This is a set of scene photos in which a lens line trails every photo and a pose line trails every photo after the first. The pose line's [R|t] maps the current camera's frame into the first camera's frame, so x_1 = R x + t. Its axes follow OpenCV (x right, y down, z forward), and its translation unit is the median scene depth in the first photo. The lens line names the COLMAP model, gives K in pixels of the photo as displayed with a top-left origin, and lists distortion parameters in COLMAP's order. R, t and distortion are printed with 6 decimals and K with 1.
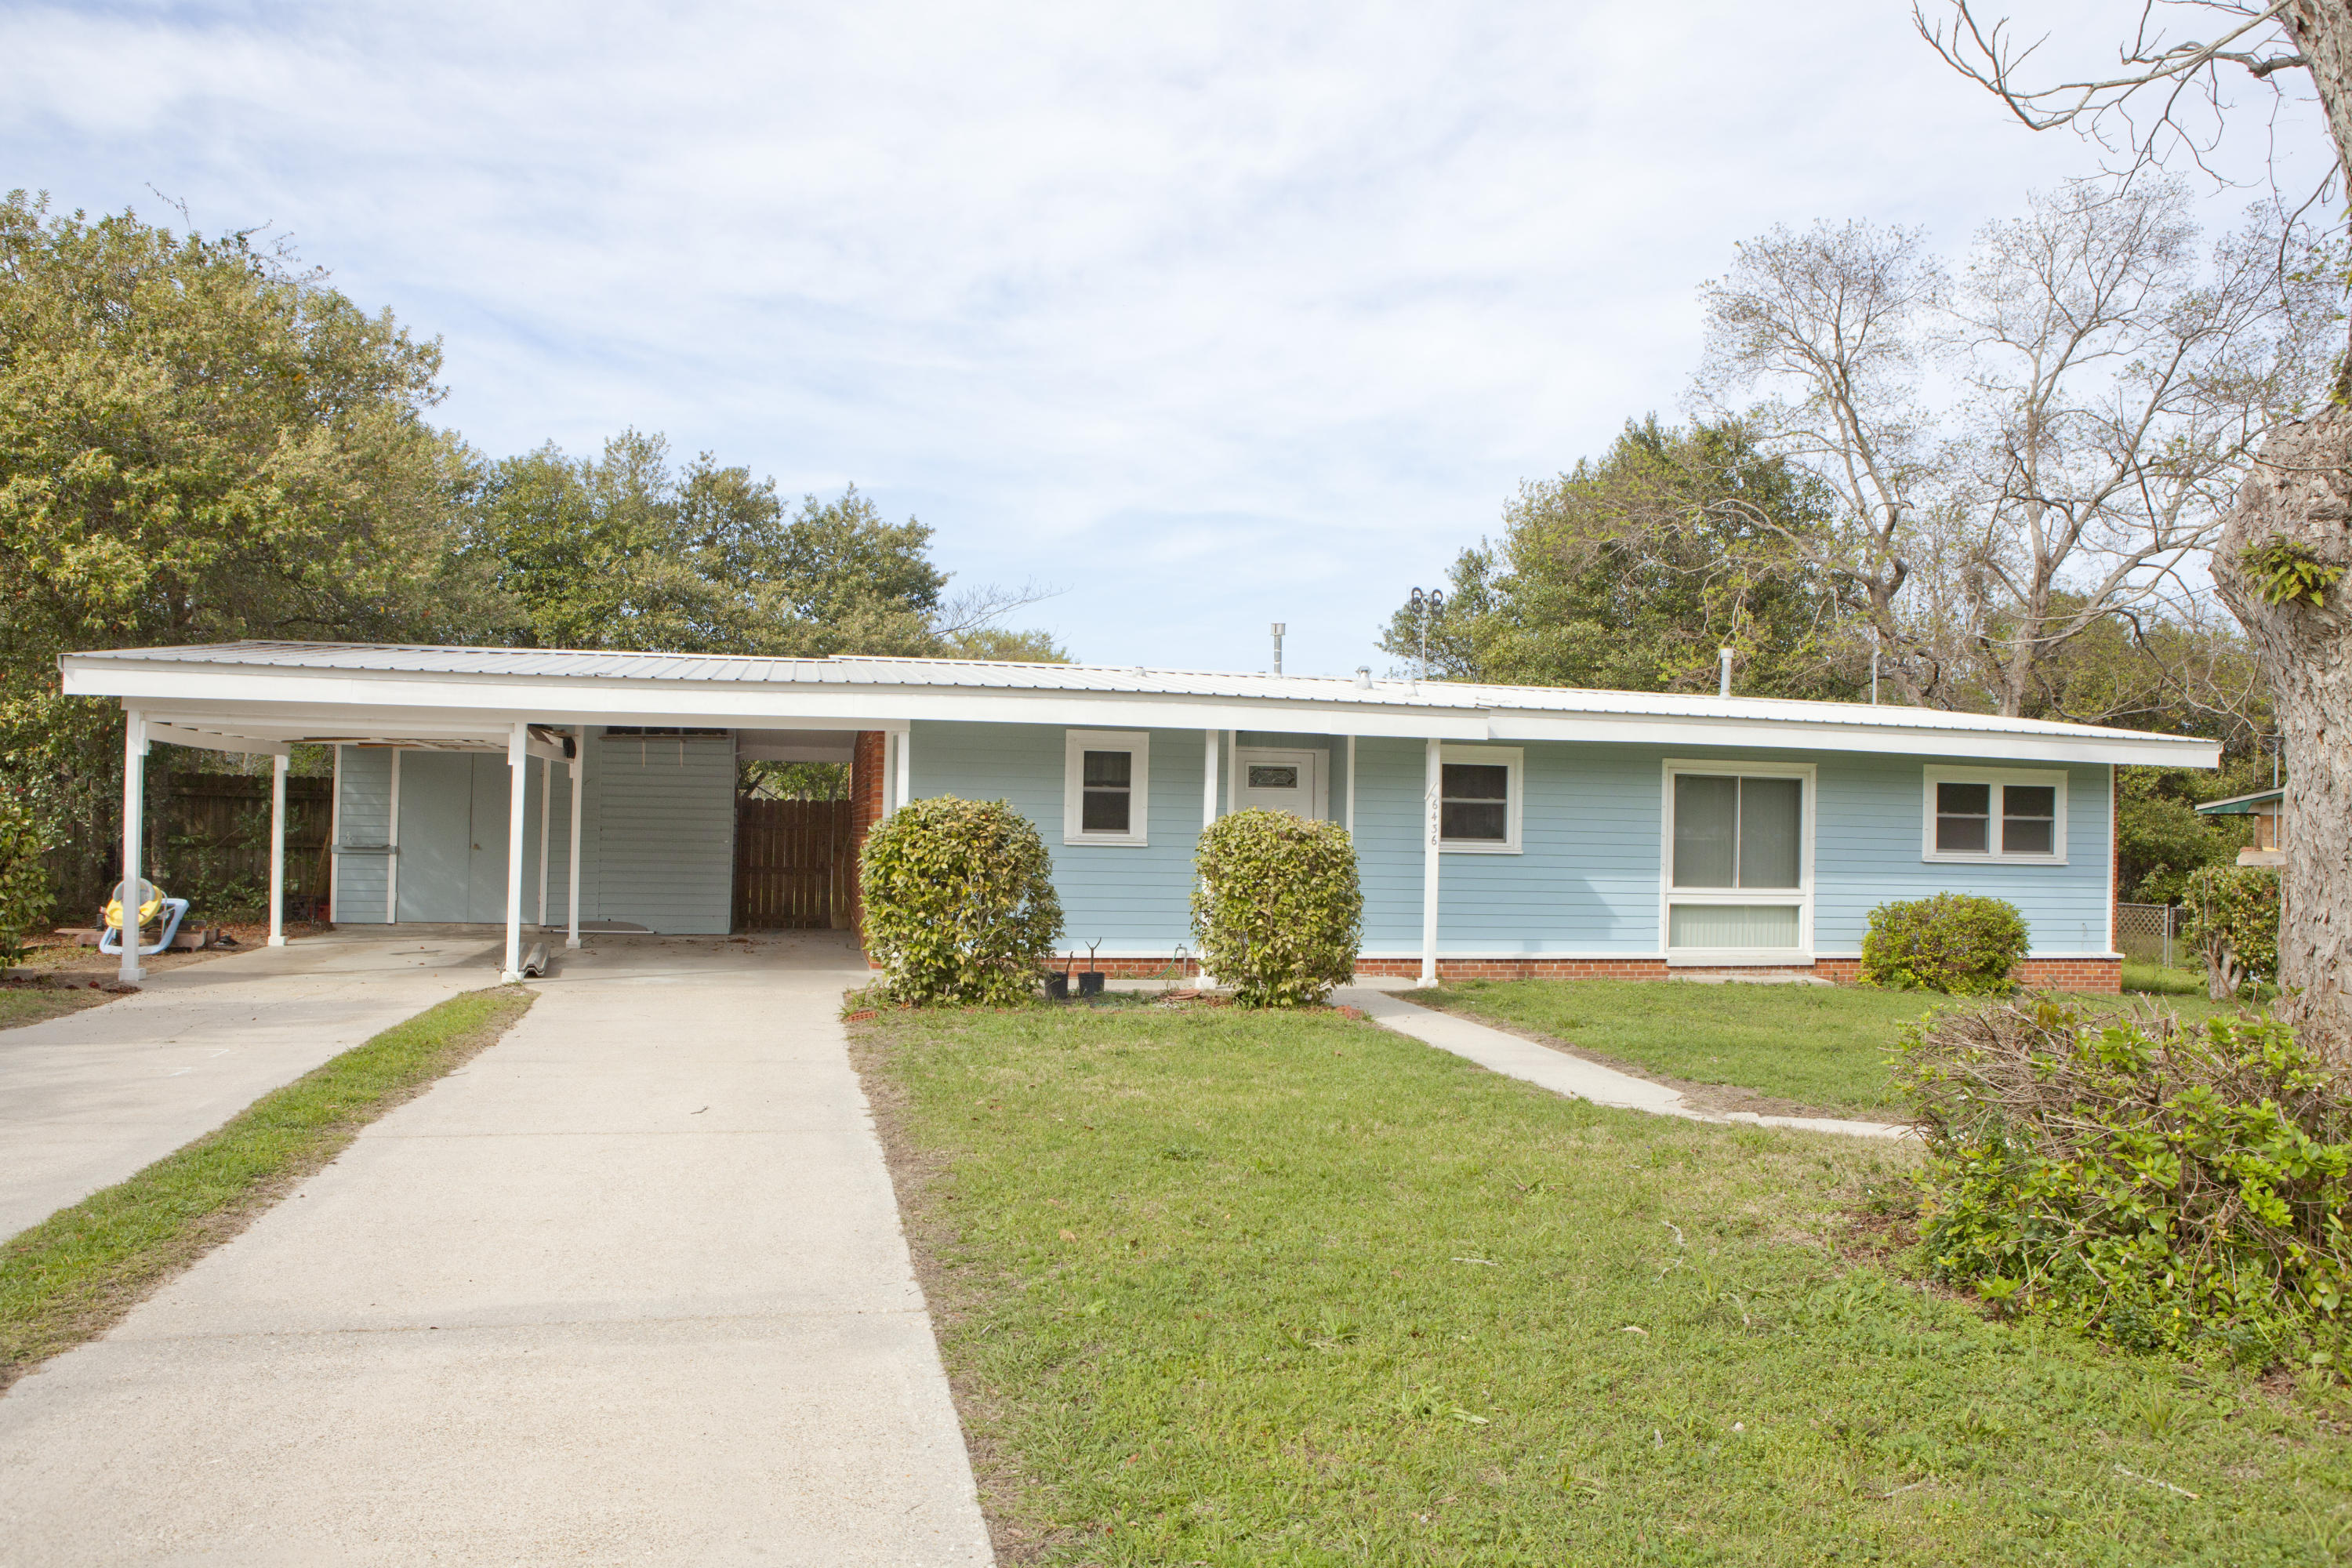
lens RADIAL K [[1605.9, 0, 1182.6], [0, 1605.9, 792.8], [0, 0, 1]] dist [-0.112593, 0.087620]
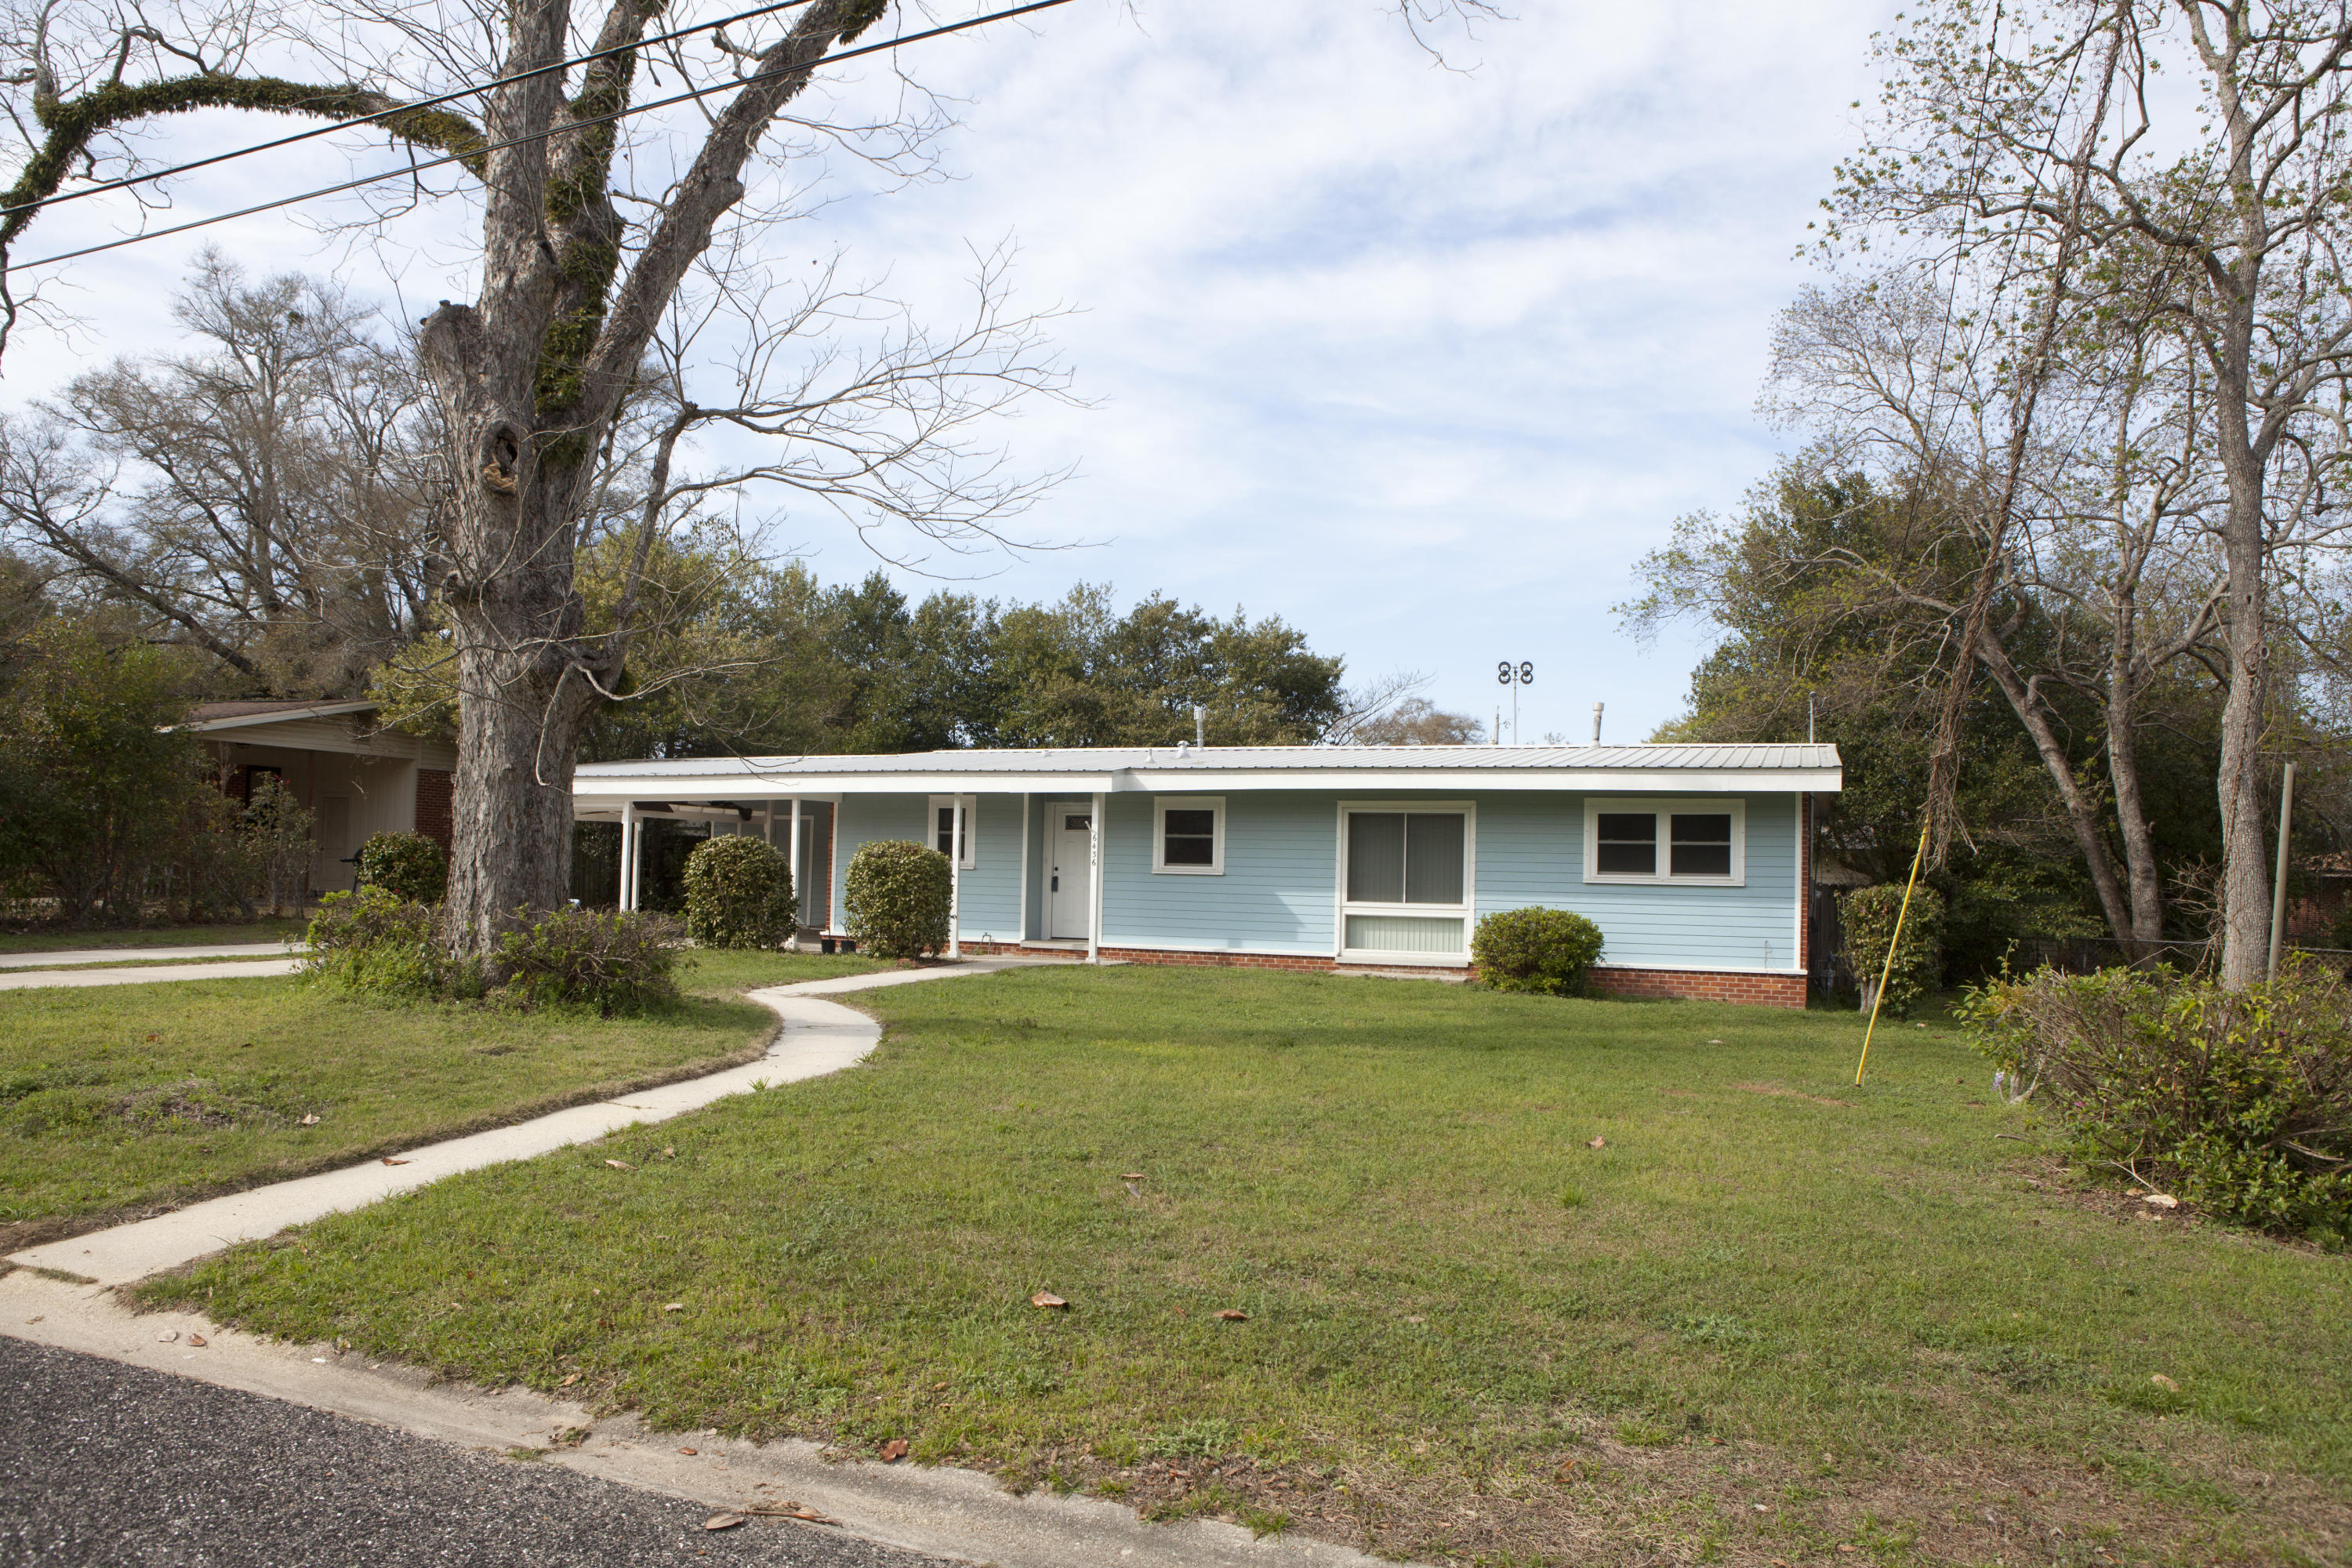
lens RADIAL K [[1605.9, 0, 1182.6], [0, 1605.9, 792.8], [0, 0, 1]] dist [-0.112593, 0.087620]
pose [[0.823087, -0.035187, -0.566825, 0.920380], [0.008077, 0.998703, -0.050269, 0.035476], [0.567858, 0.036797, 0.822303, -0.133911]]
